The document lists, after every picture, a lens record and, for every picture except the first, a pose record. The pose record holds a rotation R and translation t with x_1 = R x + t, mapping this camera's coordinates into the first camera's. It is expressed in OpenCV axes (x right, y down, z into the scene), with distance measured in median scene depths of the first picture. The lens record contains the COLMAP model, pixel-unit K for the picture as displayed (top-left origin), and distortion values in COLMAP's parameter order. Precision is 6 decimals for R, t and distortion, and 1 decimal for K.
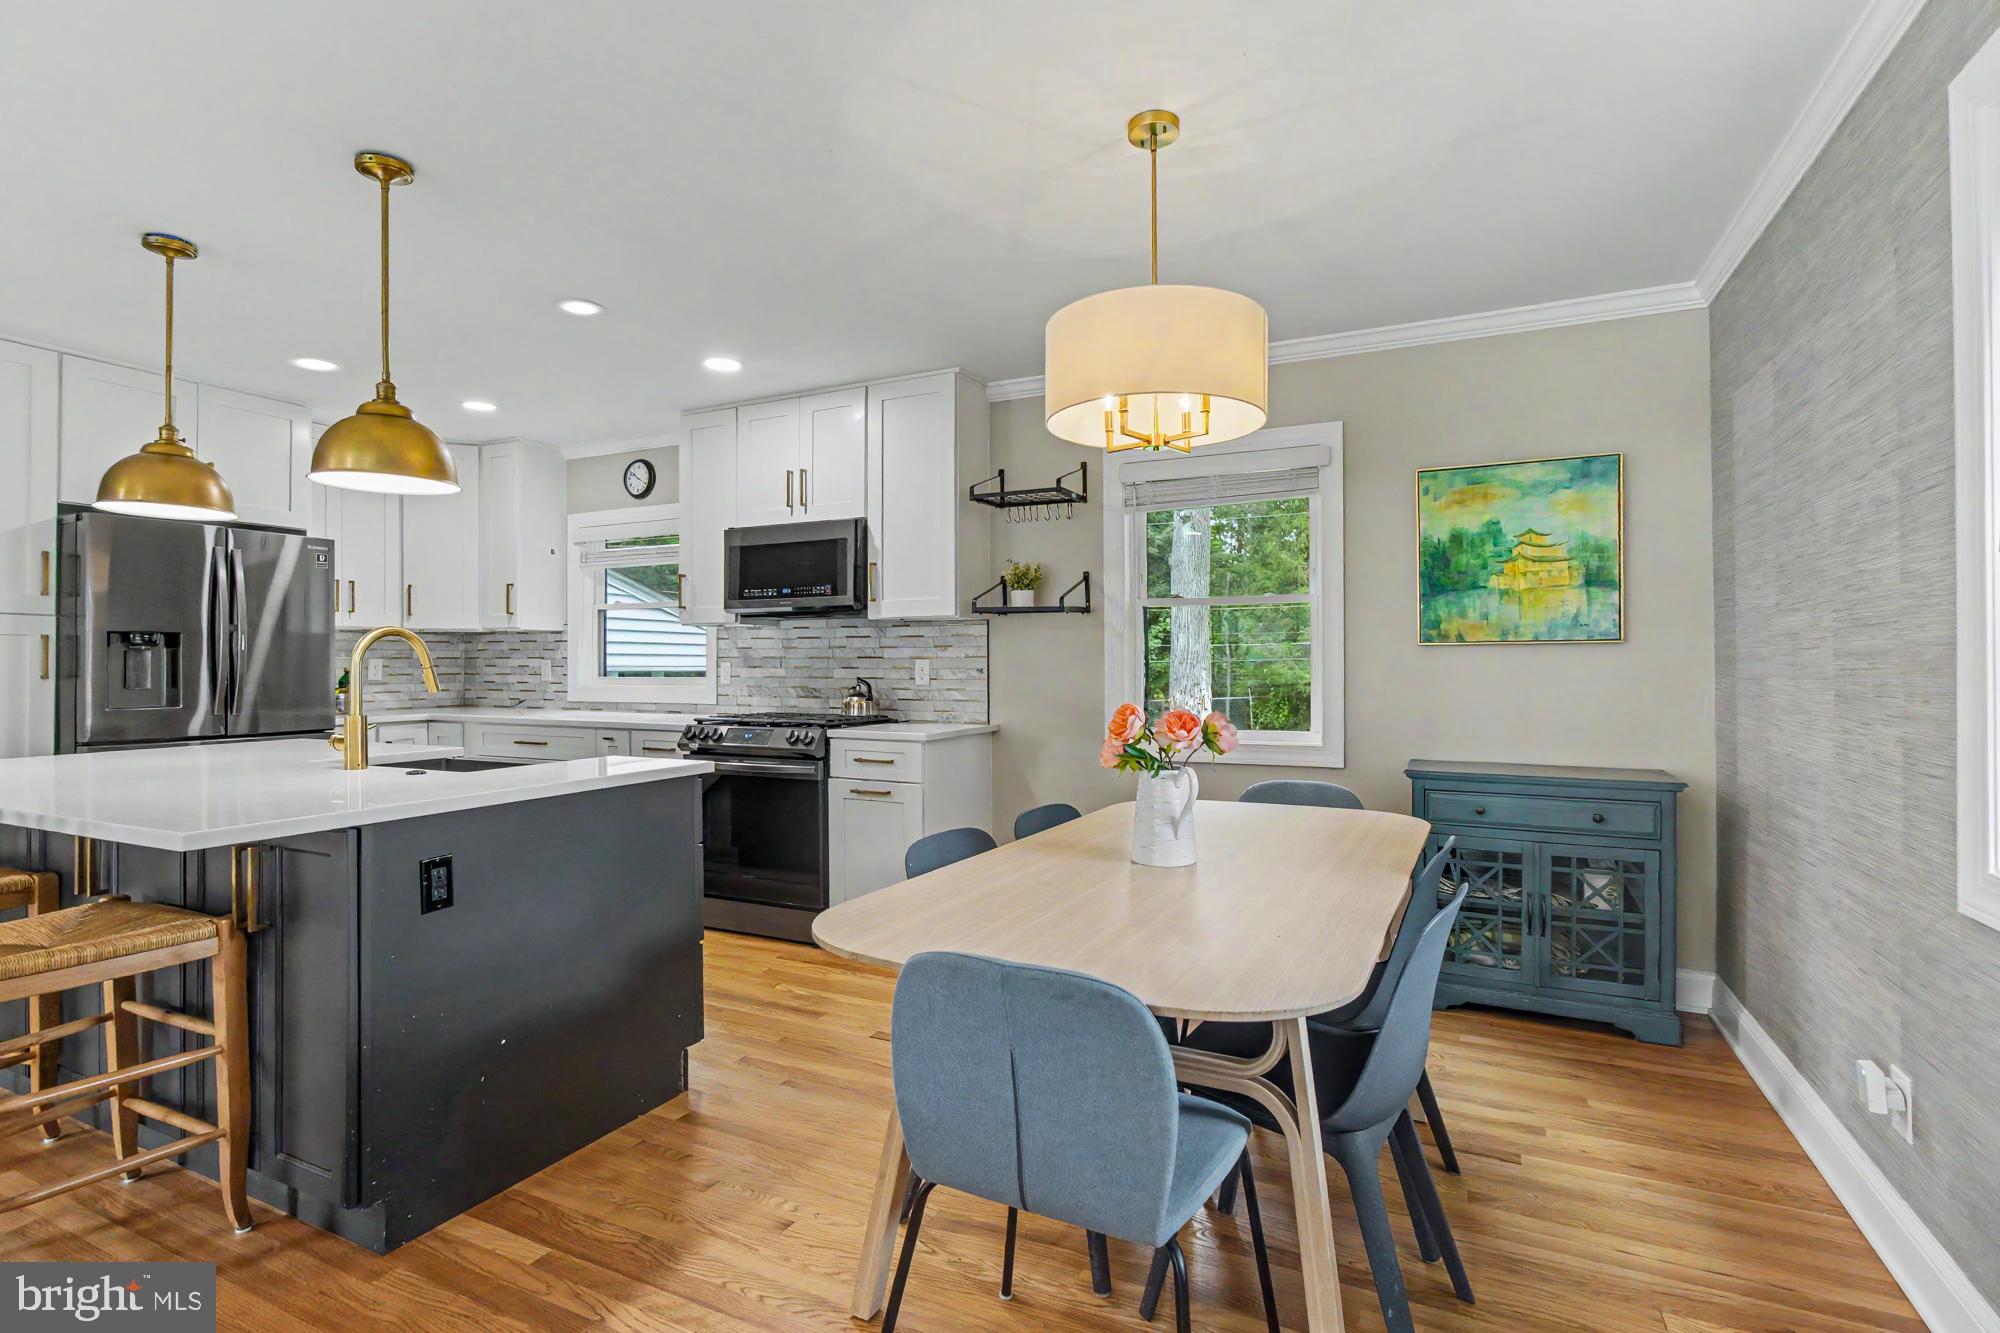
lens RADIAL K [[933.5, 0, 1081.5], [0, 933.5, 678.4], [0, 0, 1]] dist [-0.018854, 0.009007]
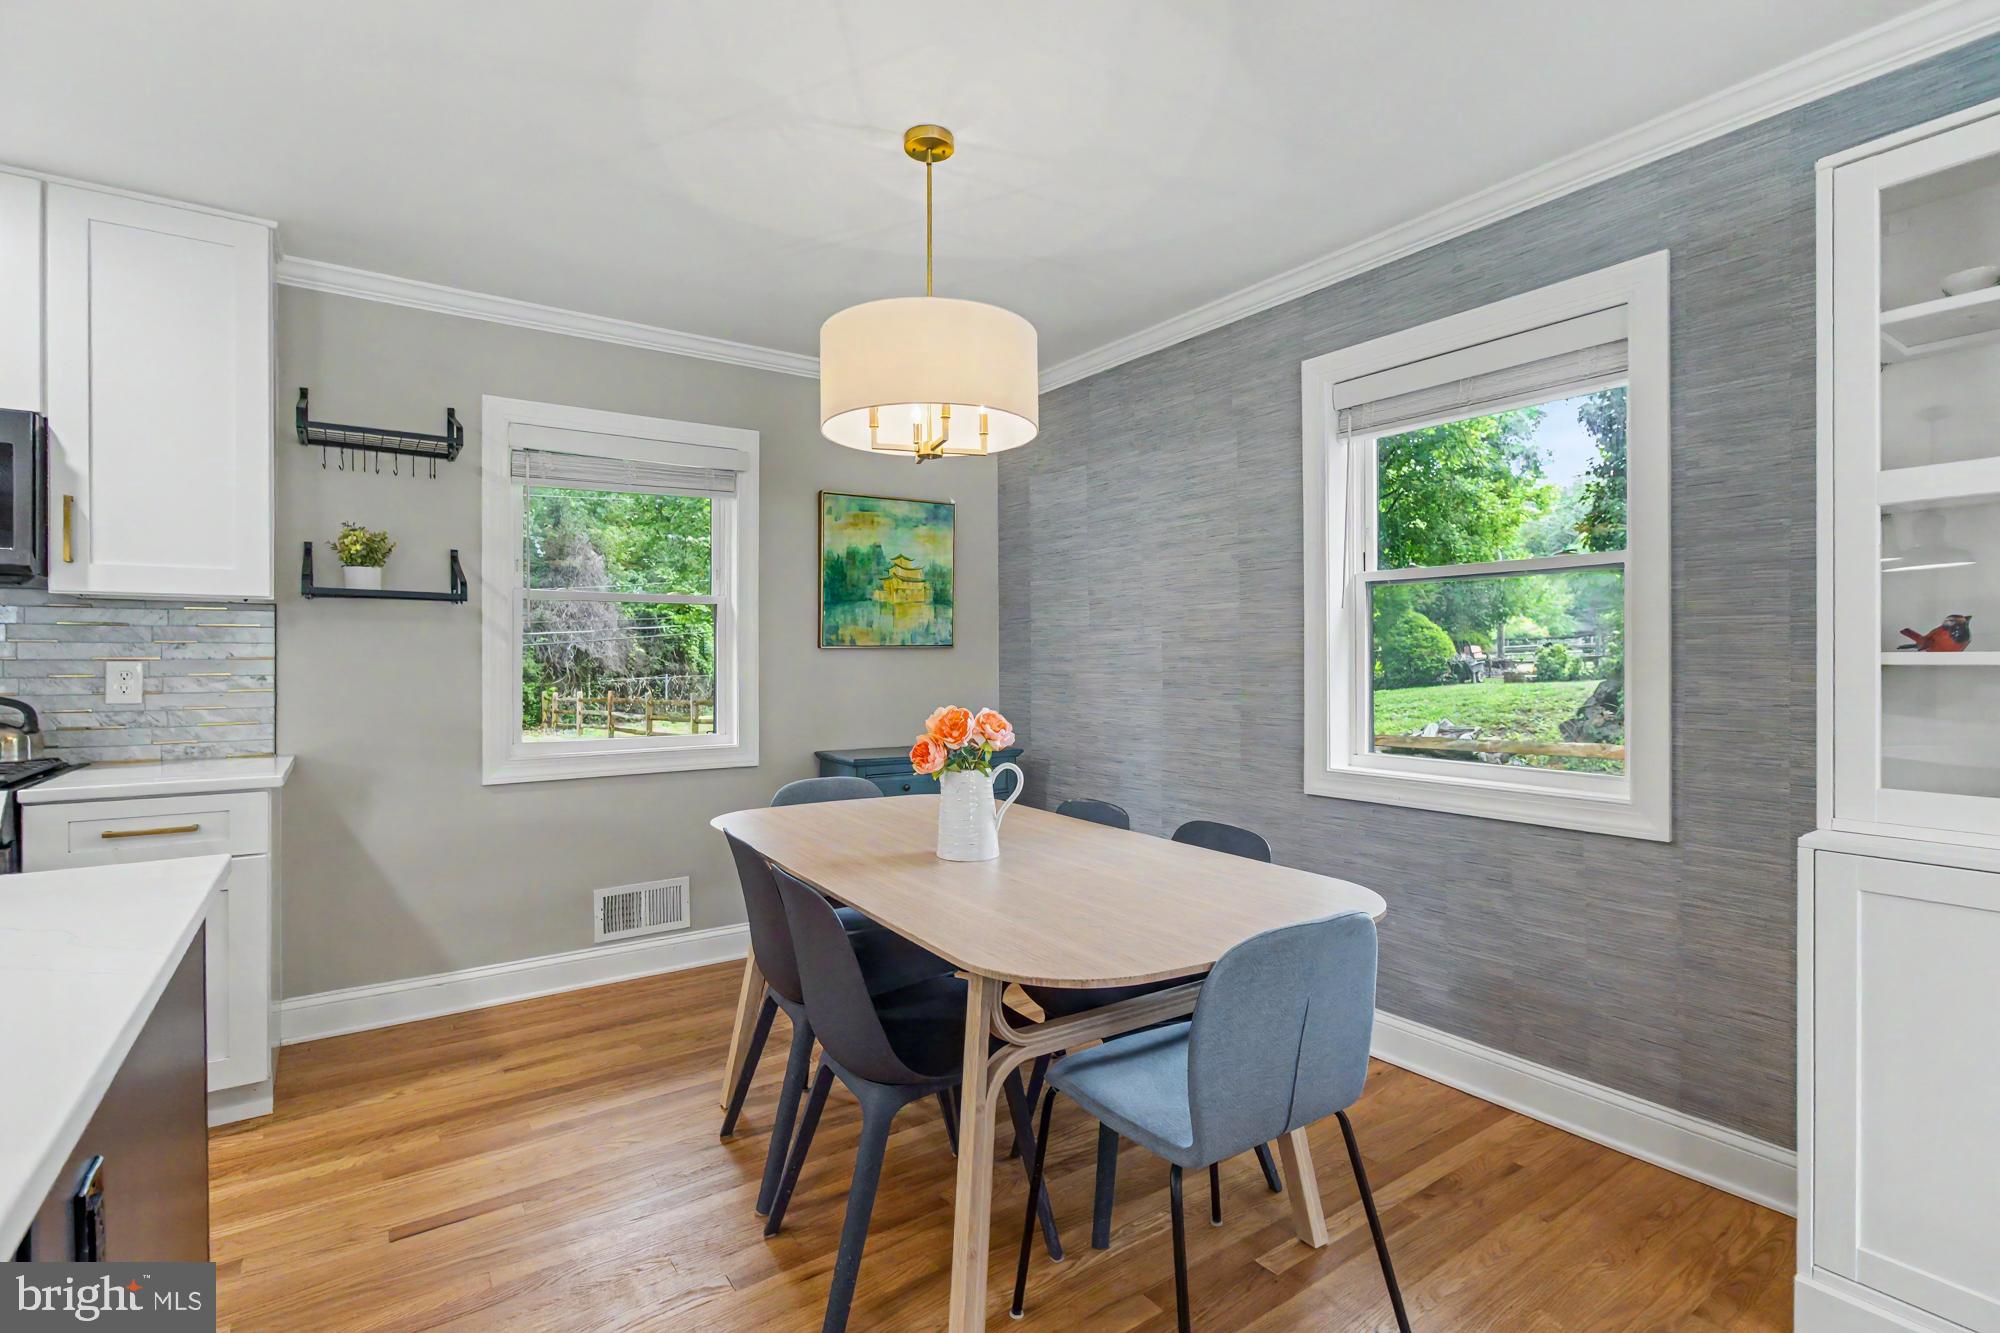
lens RADIAL K [[933.5, 0, 1012.5], [0, 933.5, 663.3], [0, 0, 1]] dist [-0.018854, 0.009007]
pose [[0.519017, -0.004498, 0.854752, -0.479831], [0.015196, 0.999877, -0.003966, -0.010137], [-0.854629, 0.015047, 0.519021, 0.233601]]
